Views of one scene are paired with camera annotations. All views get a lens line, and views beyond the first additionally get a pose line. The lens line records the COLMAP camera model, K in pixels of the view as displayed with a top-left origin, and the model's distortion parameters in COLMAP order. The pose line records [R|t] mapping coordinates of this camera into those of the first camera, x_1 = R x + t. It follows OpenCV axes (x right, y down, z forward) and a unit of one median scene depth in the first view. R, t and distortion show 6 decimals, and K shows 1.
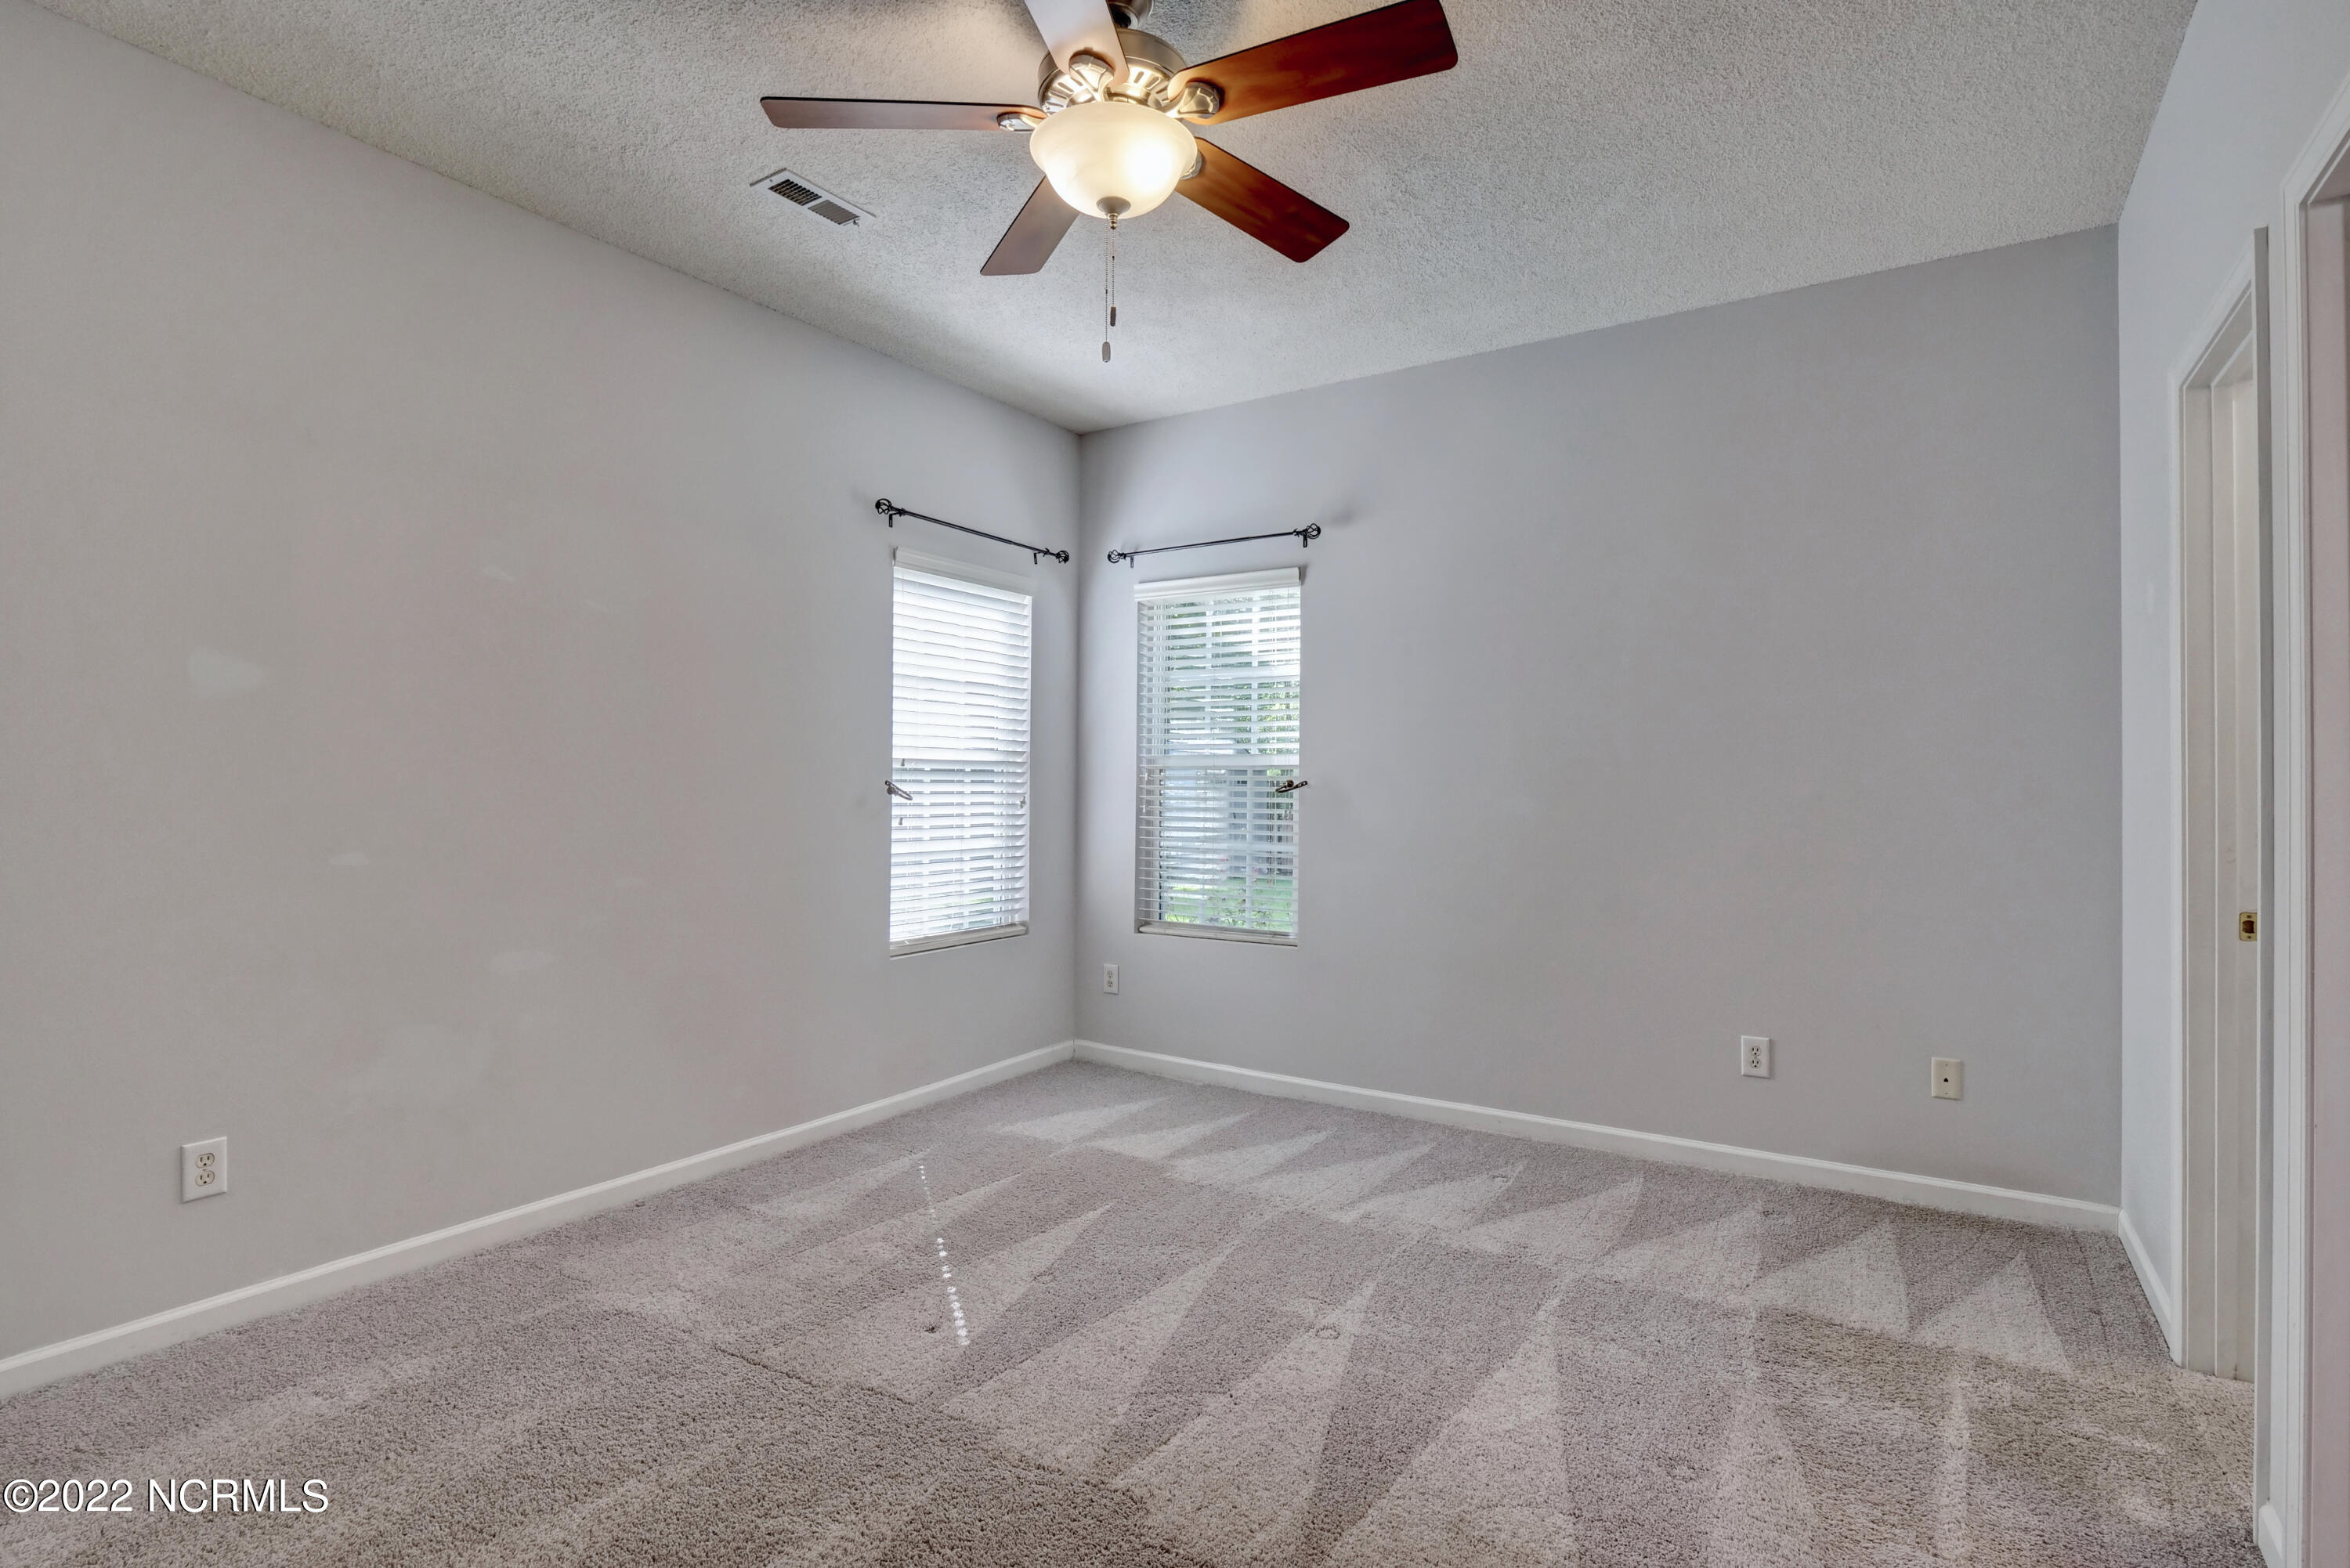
lens RADIAL K [[1149.9, 0, 1168.2], [0, 1149.9, 769.0], [0, 0, 1]] dist [-0.010622, -0.000631]
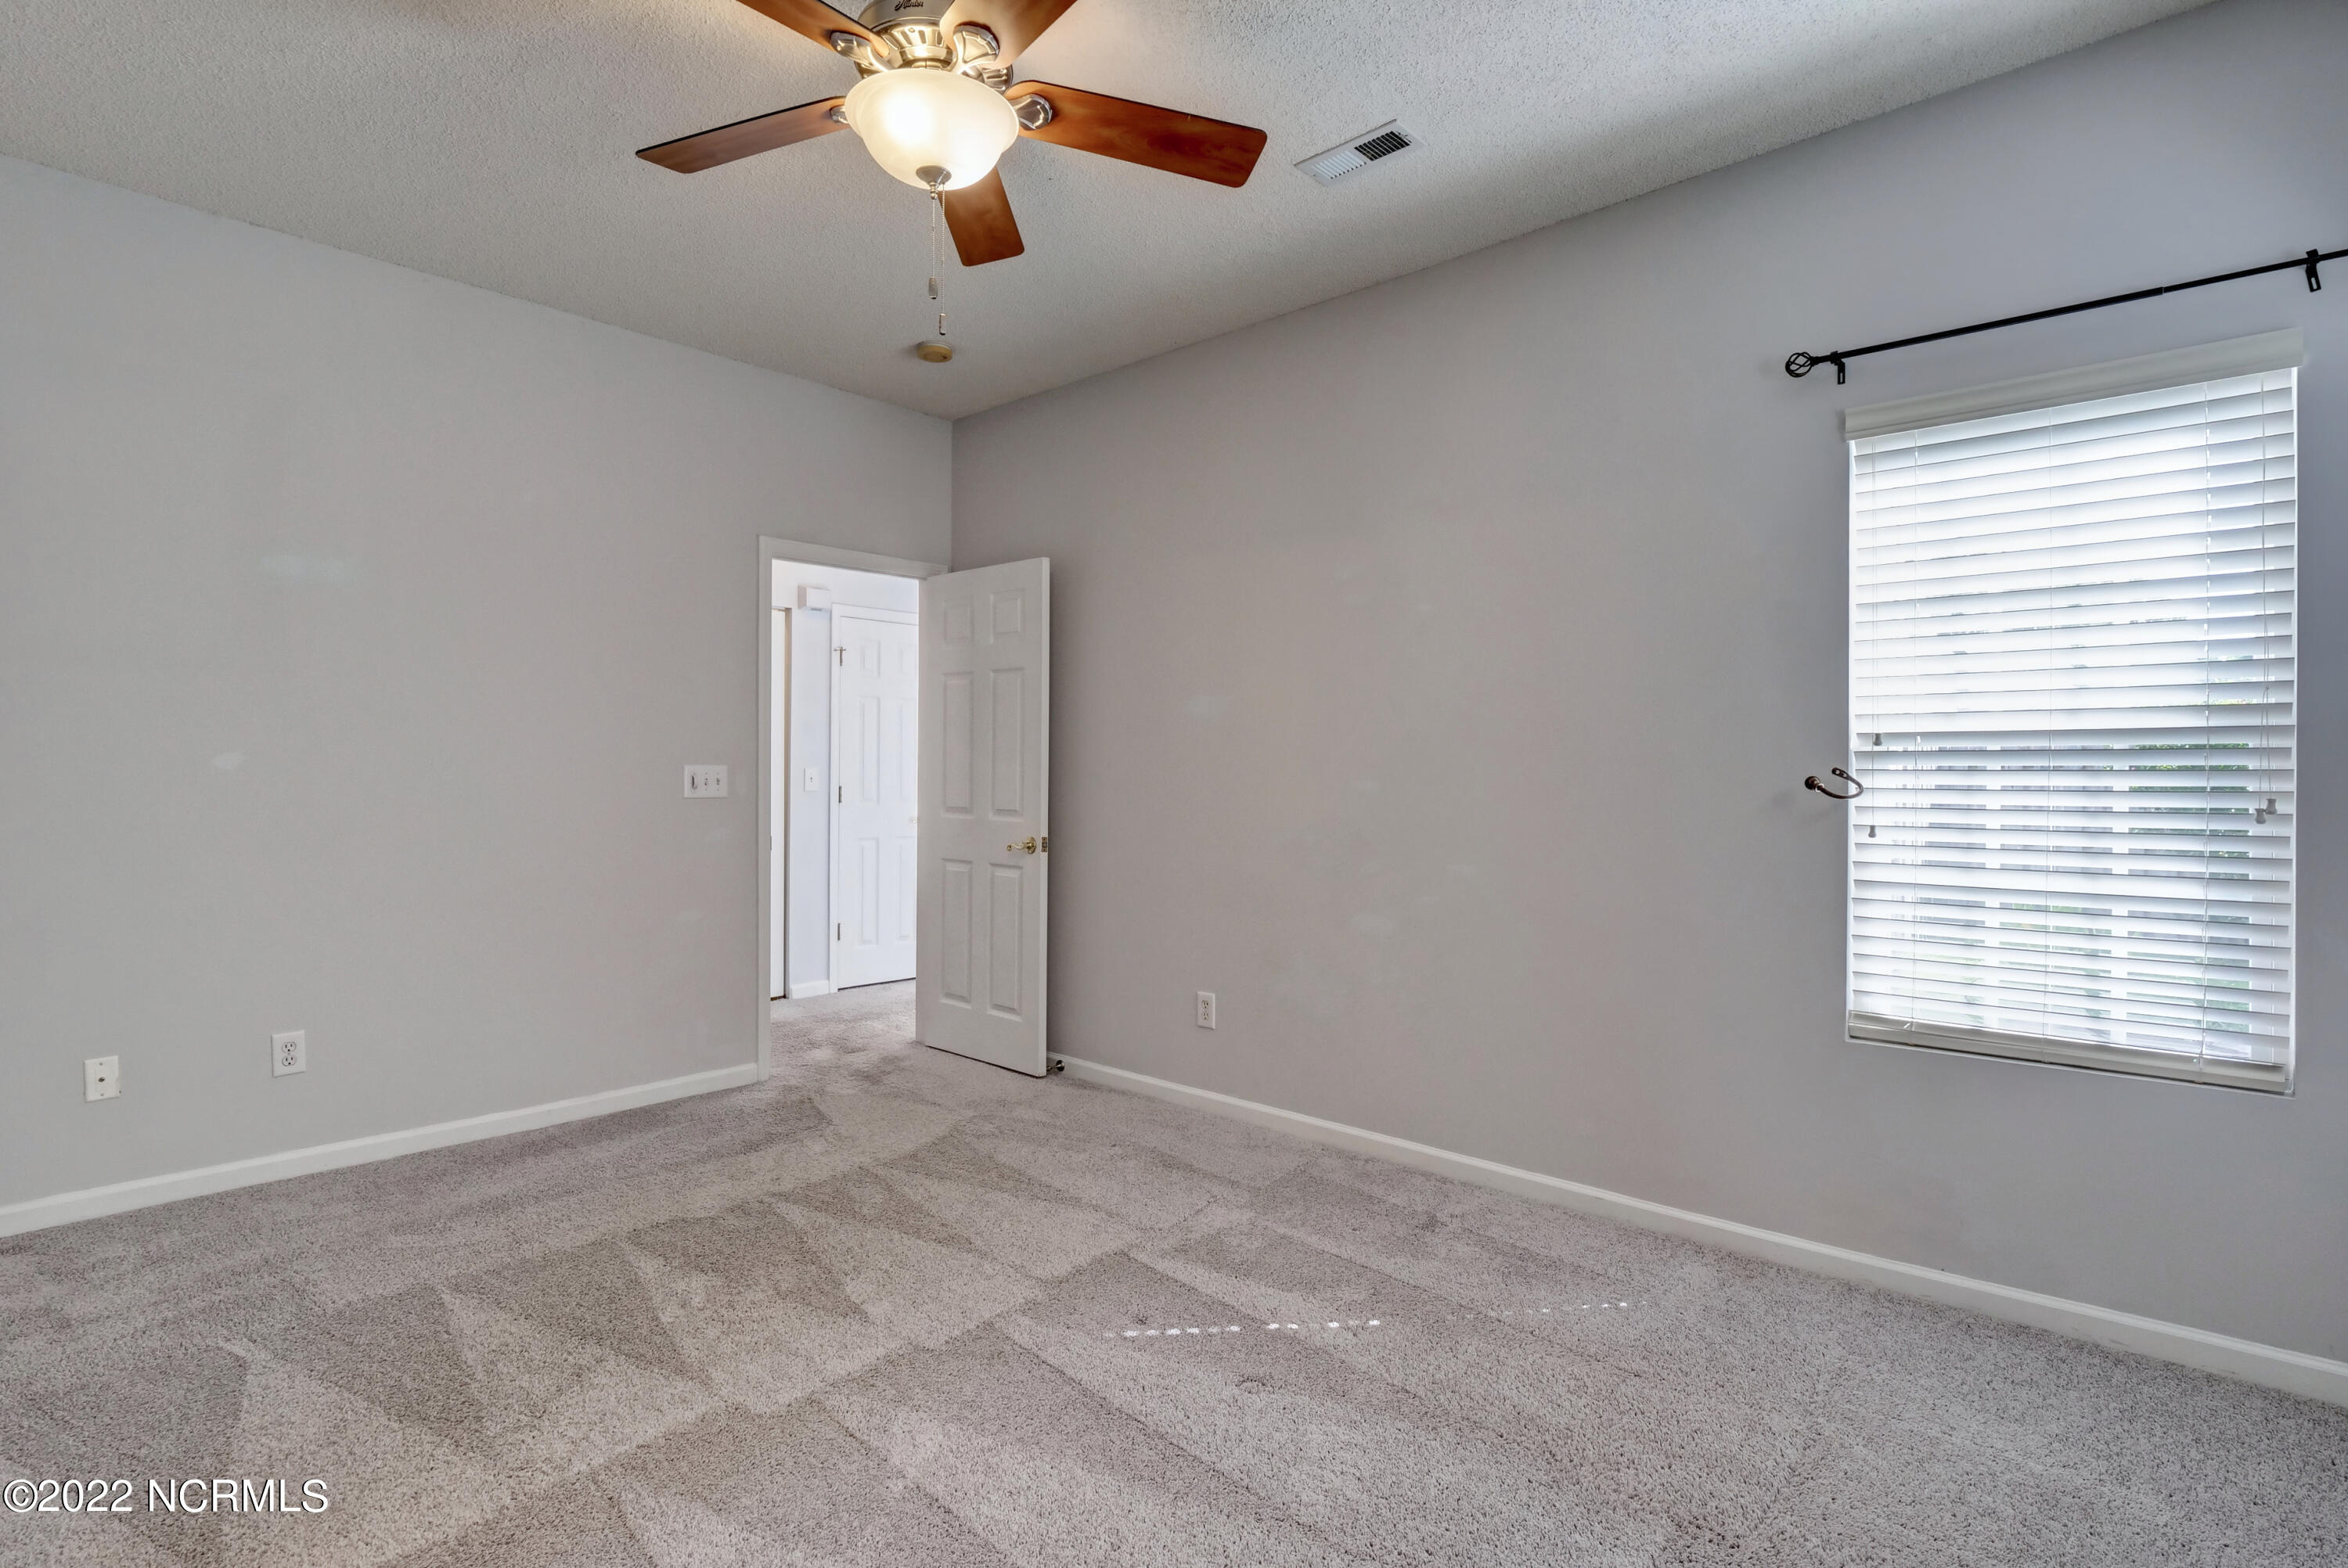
lens RADIAL K [[1148.9, 0, 1167.2], [0, 1148.9, 769.0], [0, 0, 1]] dist [-0.010622, -0.000631]
pose [[-0.170559, -0.013204, -0.985259, 0.467670], [0.008292, 0.999856, -0.014835, 0.016915], [0.985313, -0.010700, -0.170425, 0.723771]]
